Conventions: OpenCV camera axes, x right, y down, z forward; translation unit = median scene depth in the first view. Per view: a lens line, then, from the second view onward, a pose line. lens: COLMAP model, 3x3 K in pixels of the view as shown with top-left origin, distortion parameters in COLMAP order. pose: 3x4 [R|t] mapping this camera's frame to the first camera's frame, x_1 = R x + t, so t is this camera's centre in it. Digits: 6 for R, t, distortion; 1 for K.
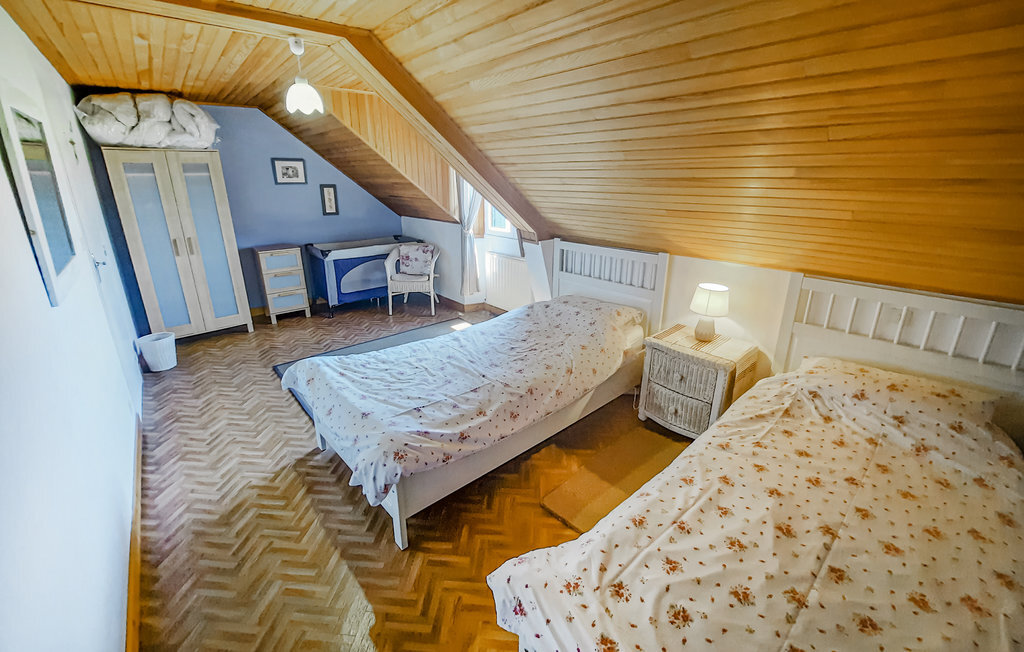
lens RADIAL K [[412.1, 0, 511.4], [0, 412.1, 305.1], [0, 0, 1]] dist [-0.000624, -0.000161]
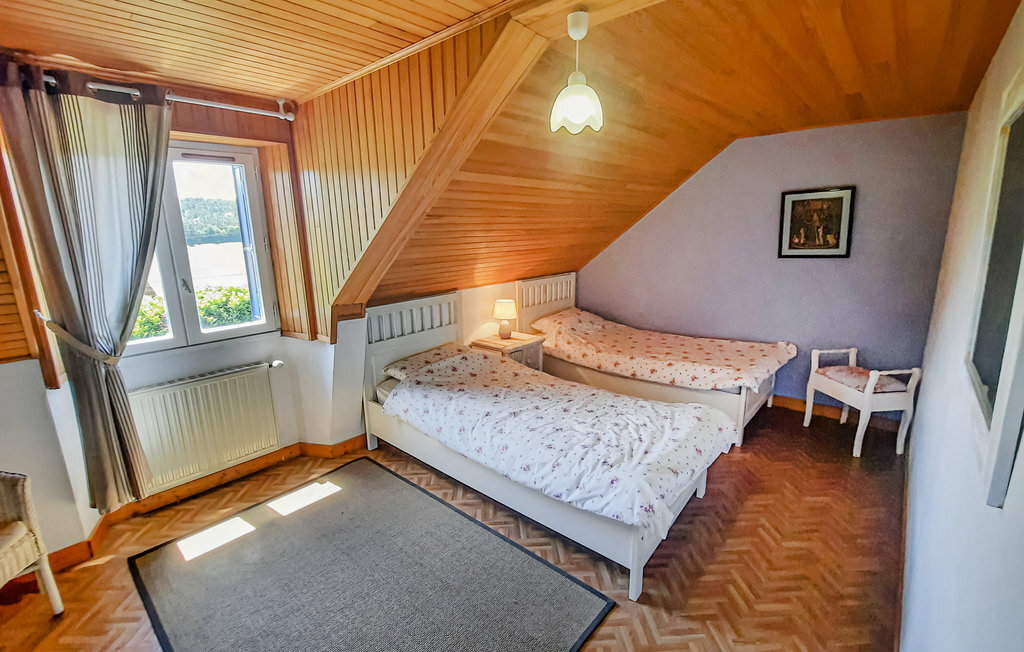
lens RADIAL K [[448.9, 0, 512.0], [0, 448.9, 326.0], [0, 0, 1]] dist [0.000419, 0.000108]
pose [[-0.135739, -0.213299, 0.967511, -1.281444], [0.307542, 0.919238, 0.245804, -0.407636], [-0.941803, 0.330915, -0.059179, 1.289723]]
